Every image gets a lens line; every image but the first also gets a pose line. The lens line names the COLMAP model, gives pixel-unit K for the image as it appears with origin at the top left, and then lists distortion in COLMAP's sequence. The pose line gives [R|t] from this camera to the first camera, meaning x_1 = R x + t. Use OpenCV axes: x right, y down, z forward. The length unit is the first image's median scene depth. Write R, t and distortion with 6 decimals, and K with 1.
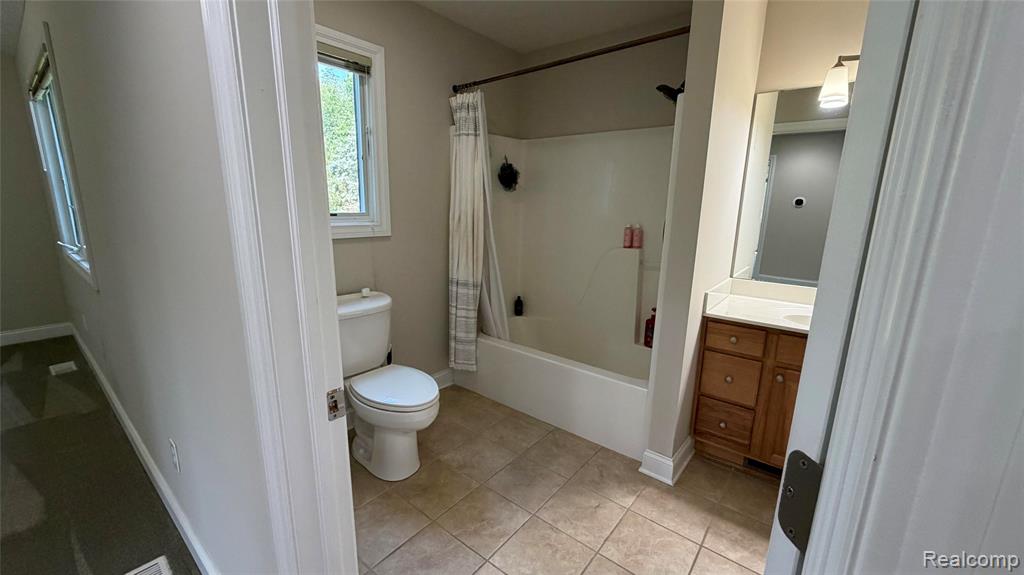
lens RADIAL K [[406.7, 0, 507.8], [0, 406.7, 289.5], [0, 0, 1]] dist [0.000041, -0.000023]
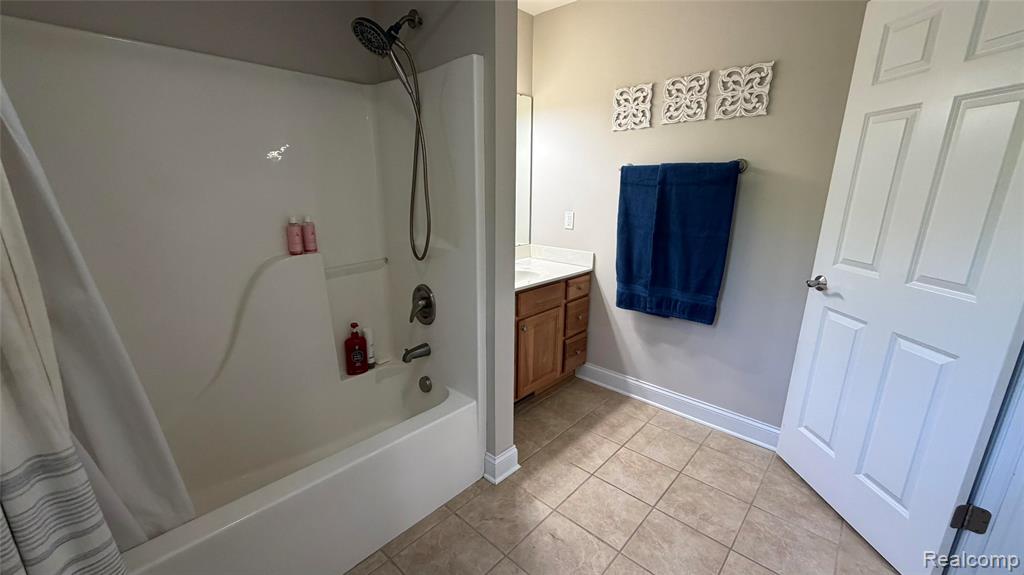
lens RADIAL K [[406.7, 0, 507.8], [0, 406.7, 289.5], [0, 0, 1]] dist [0.000041, -0.000023]
pose [[0.072185, -0.265259, 0.961471, -0.337701], [0.206065, 0.947154, 0.245838, -0.143254], [-0.975872, 0.180380, 0.123031, 0.613027]]
